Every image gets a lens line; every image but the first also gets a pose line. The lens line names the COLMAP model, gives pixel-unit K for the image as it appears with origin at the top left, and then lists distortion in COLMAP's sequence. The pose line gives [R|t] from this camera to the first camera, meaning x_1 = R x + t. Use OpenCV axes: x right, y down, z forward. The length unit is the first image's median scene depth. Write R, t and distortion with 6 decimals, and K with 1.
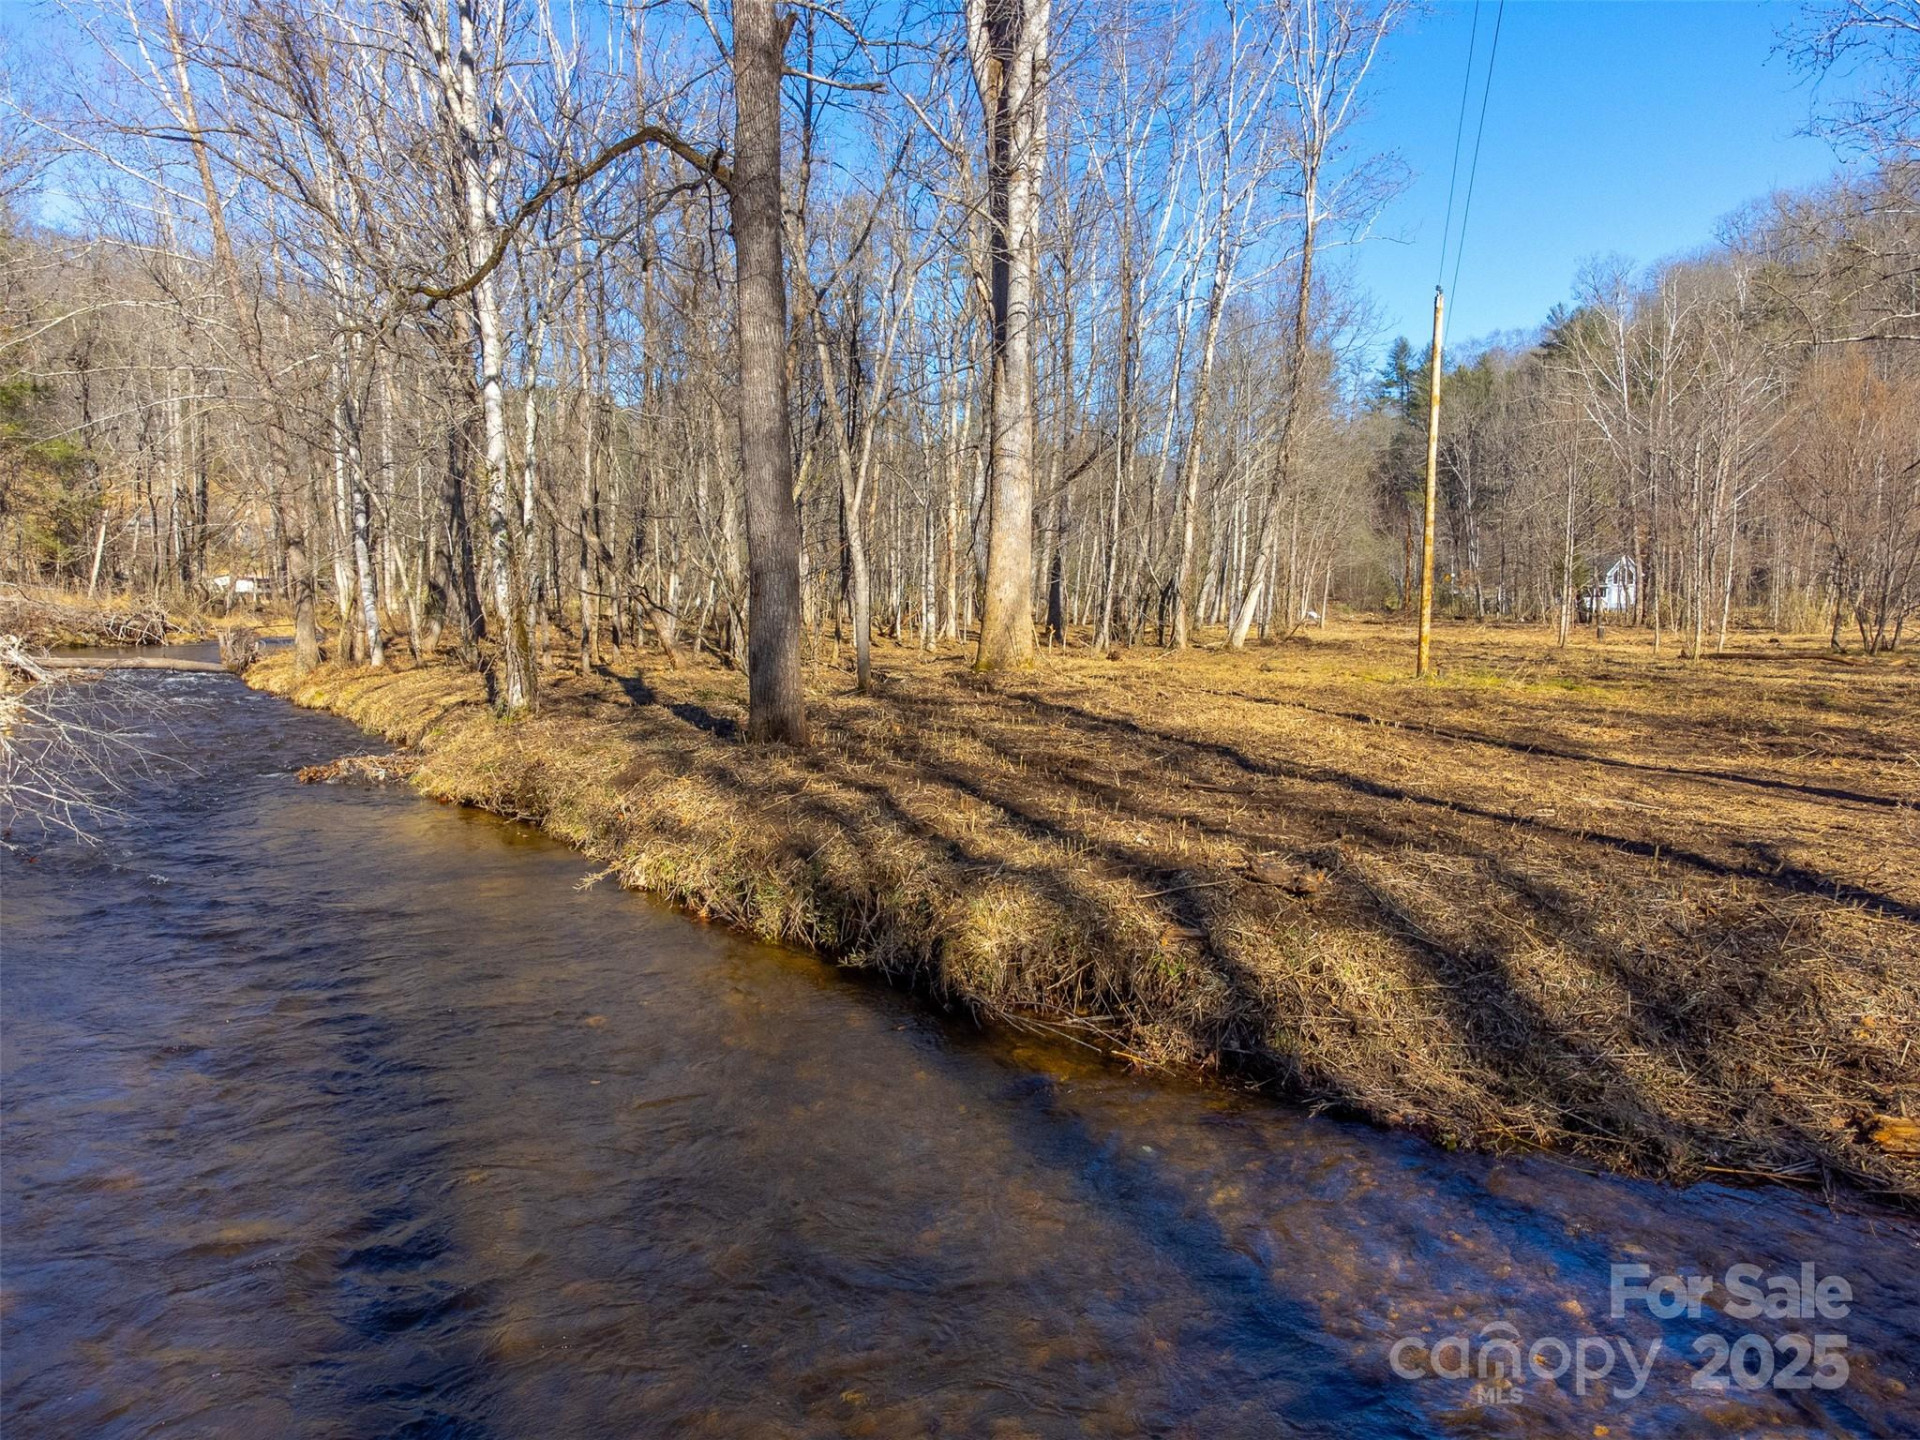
lens RADIAL K [[1417.8, 0, 962.4], [0, 1417.8, 682.1], [0, 0, 1]] dist [0.007399, 0.012762]
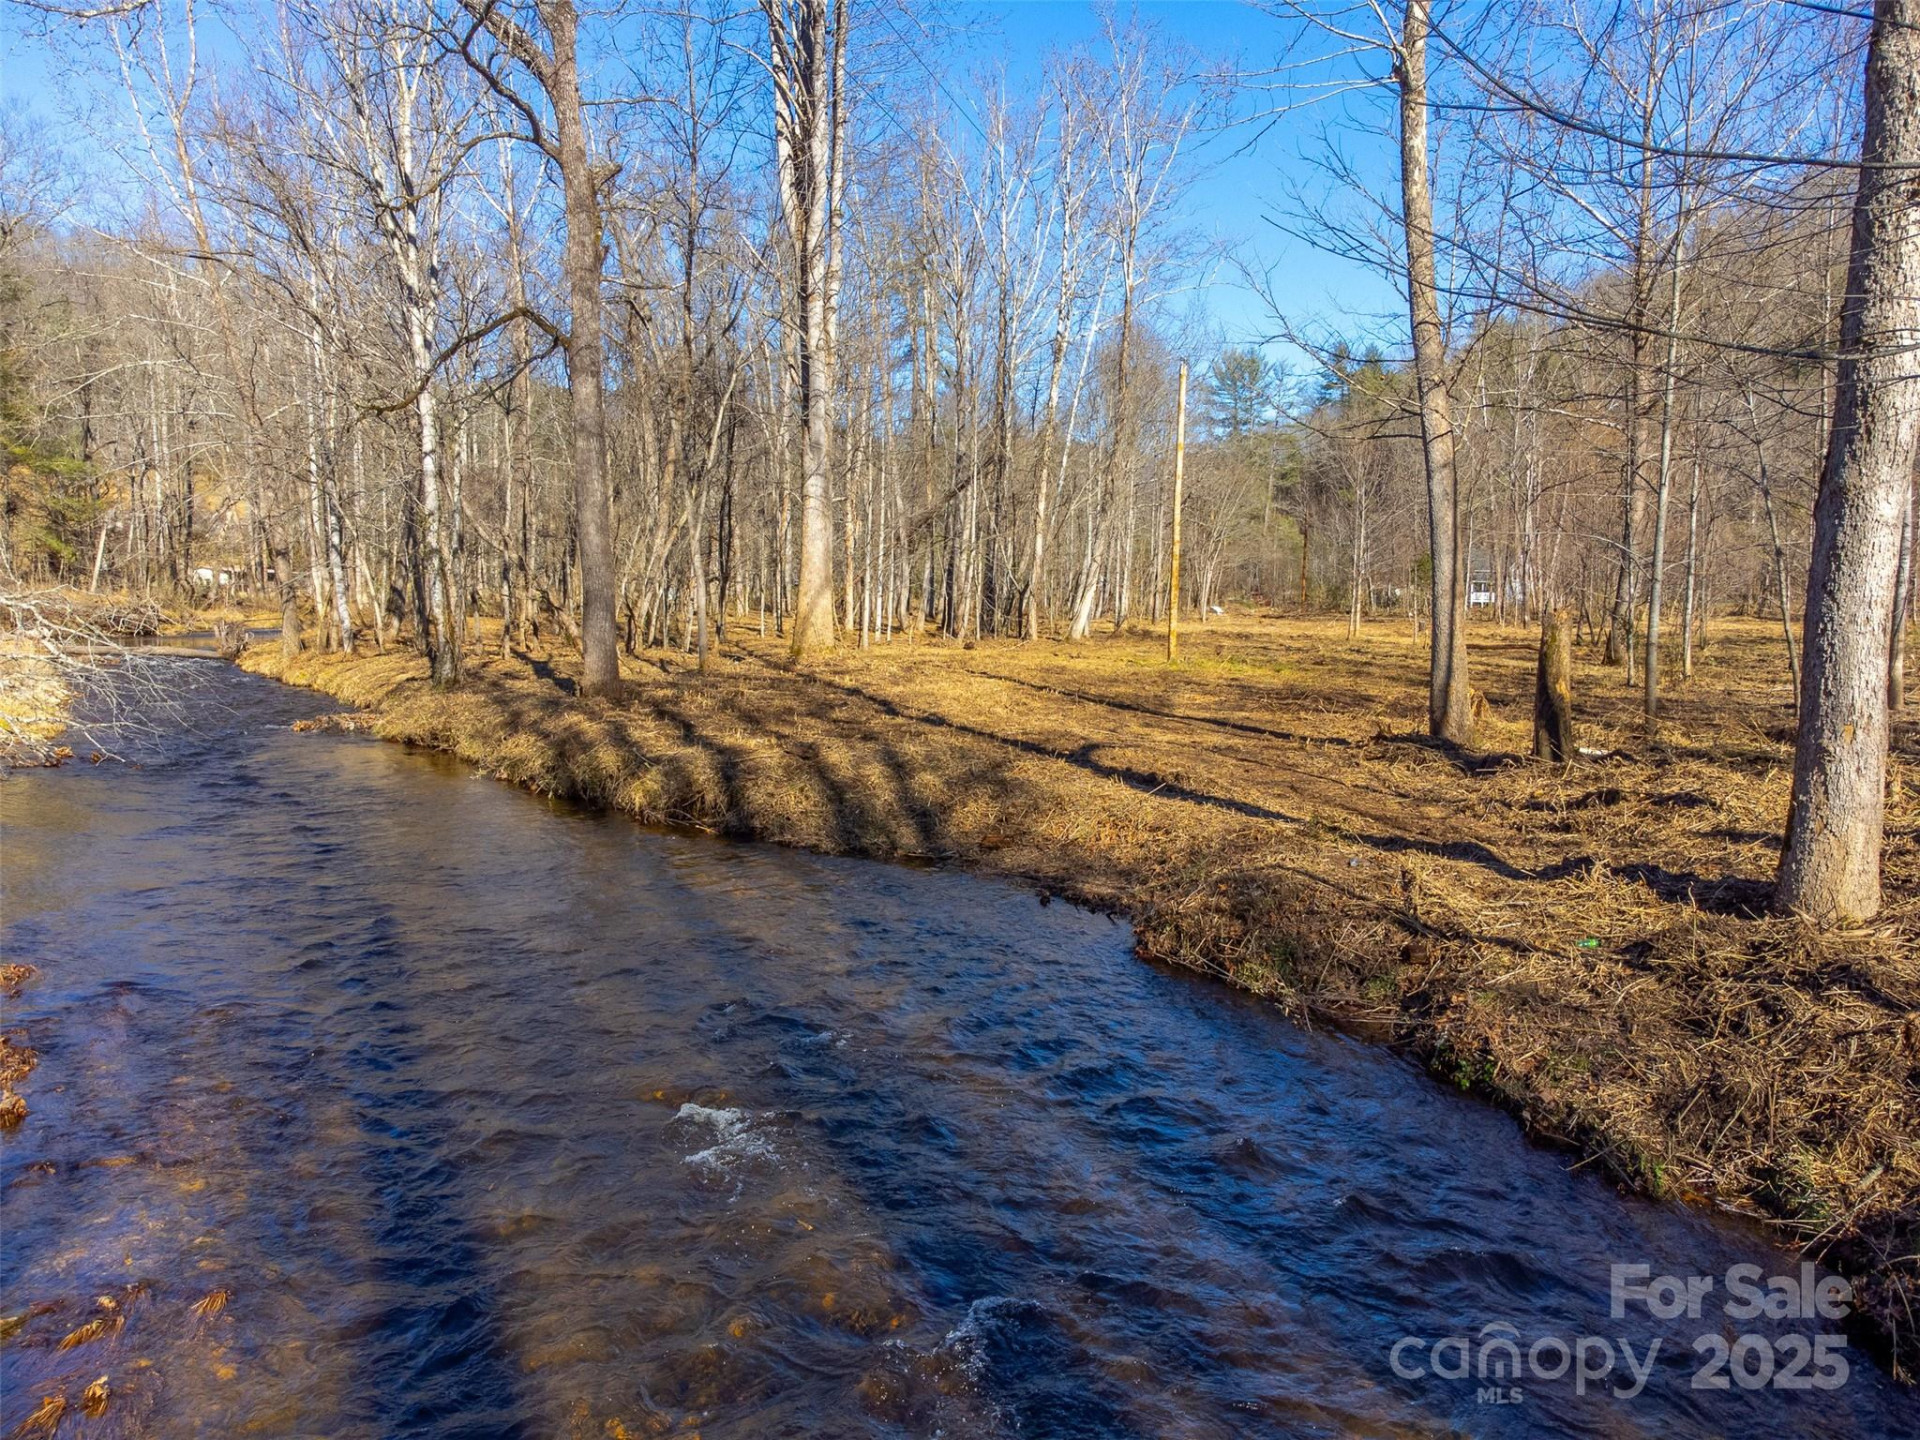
lens RADIAL K [[1417.8, 0, 969.6], [0, 1417.8, 693.7], [0, 0, 1]] dist [0.007399, 0.012762]
pose [[0.999793, 0.000469, 0.020351, 0.106412], [-0.000762, 0.999896, 0.014378, 0.005950], [-0.020342, -0.014390, 0.999690, -0.256048]]
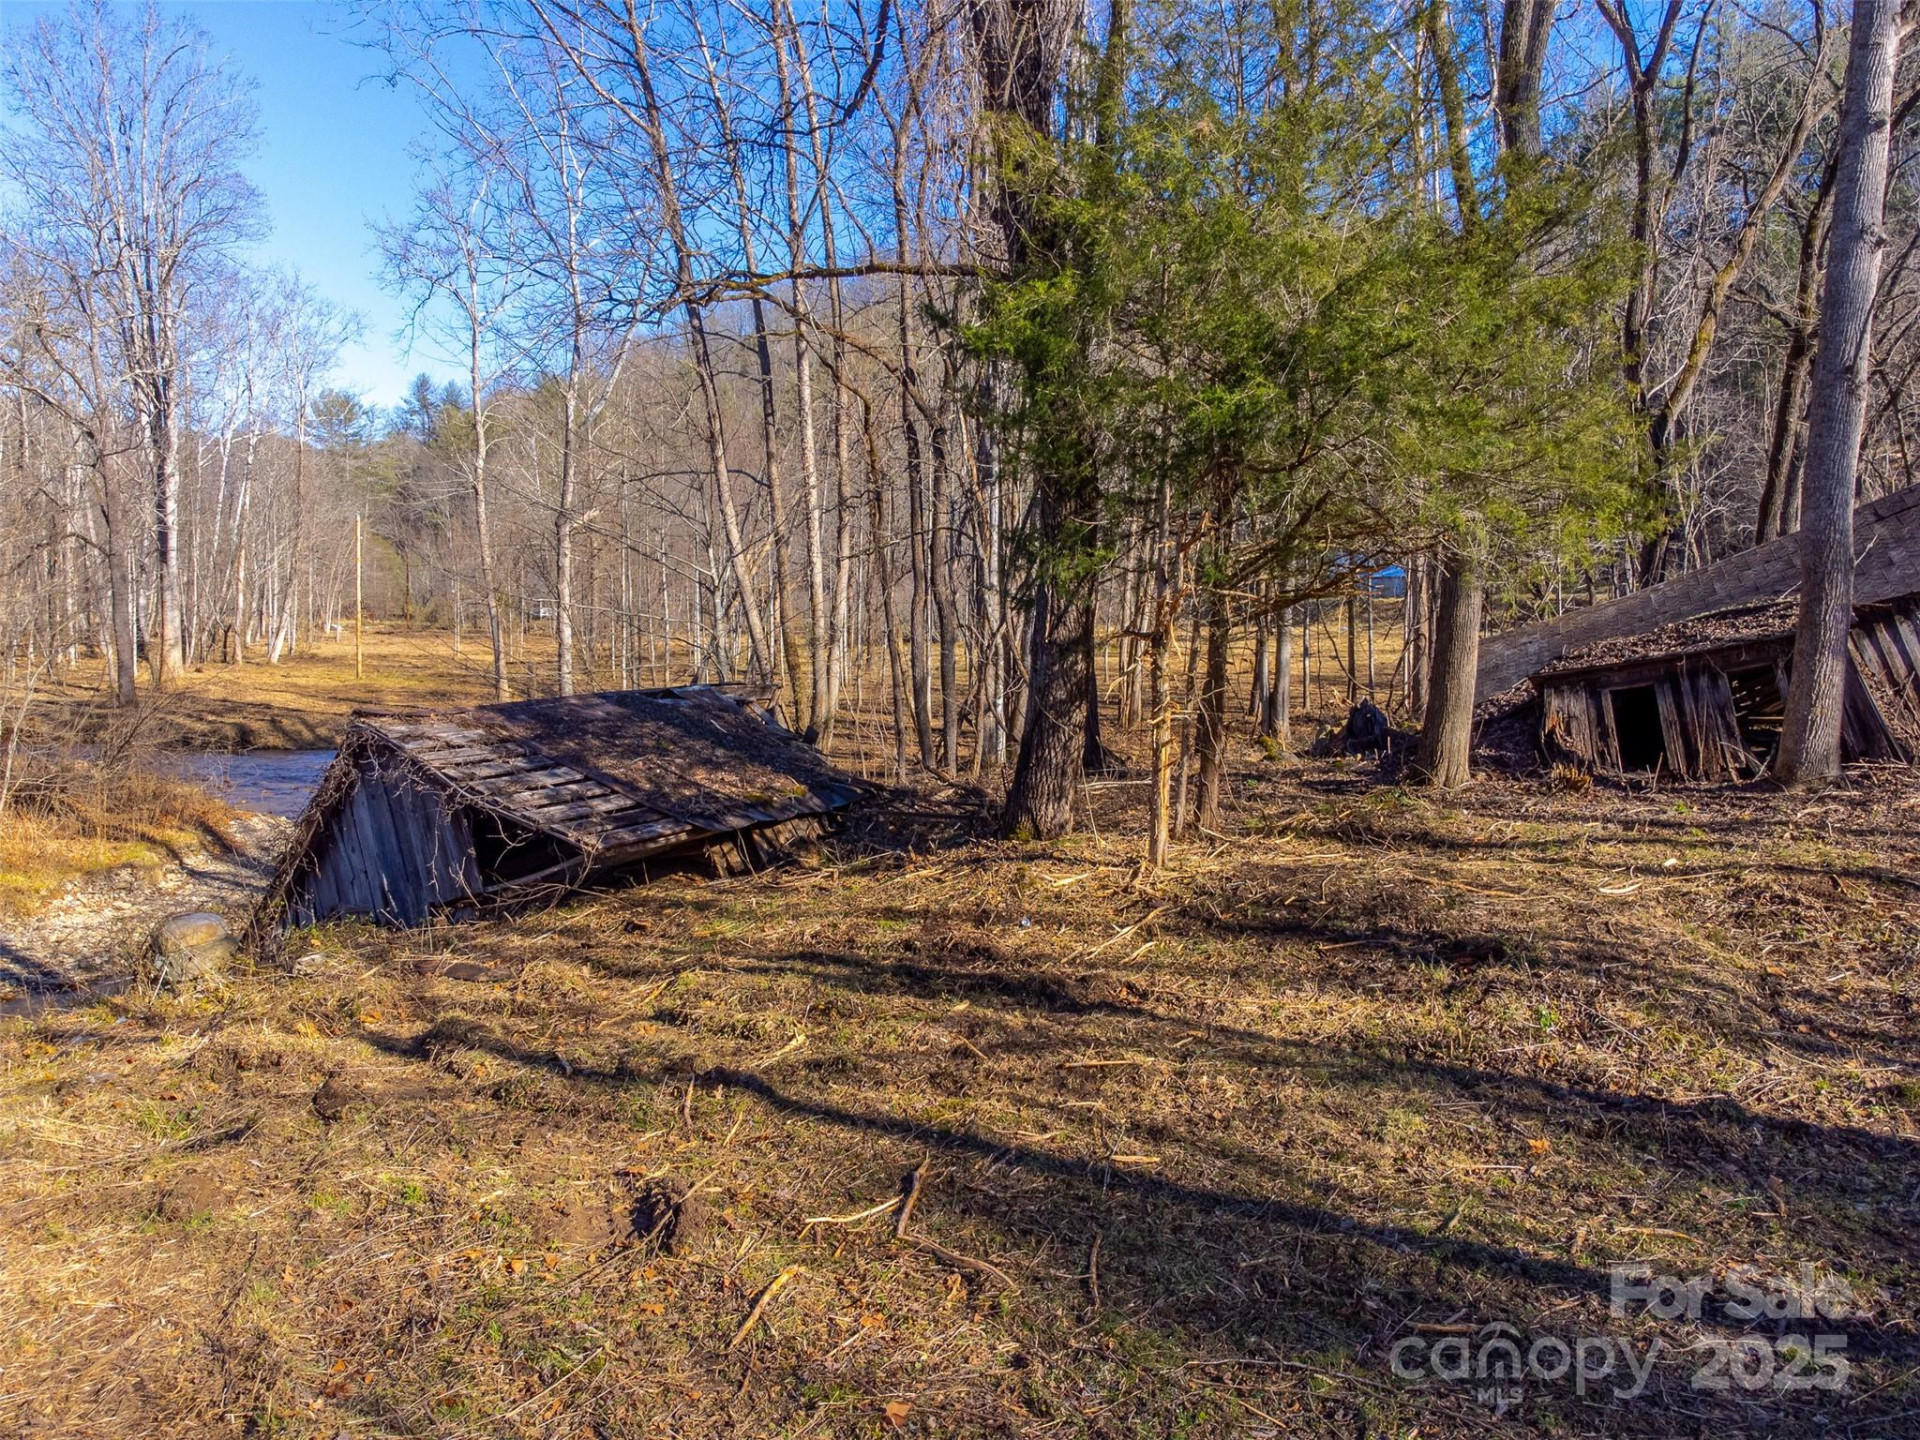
lens RADIAL K [[1417.8, 0, 956.3], [0, 1417.8, 723.7], [0, 0, 1]] dist [0.007399, 0.012762]
pose [[0.806837, -0.048315, 0.588796, -0.239170], [0.024620, 0.998534, 0.048199, -0.017442], [-0.590261, -0.024393, 0.806844, -1.345207]]
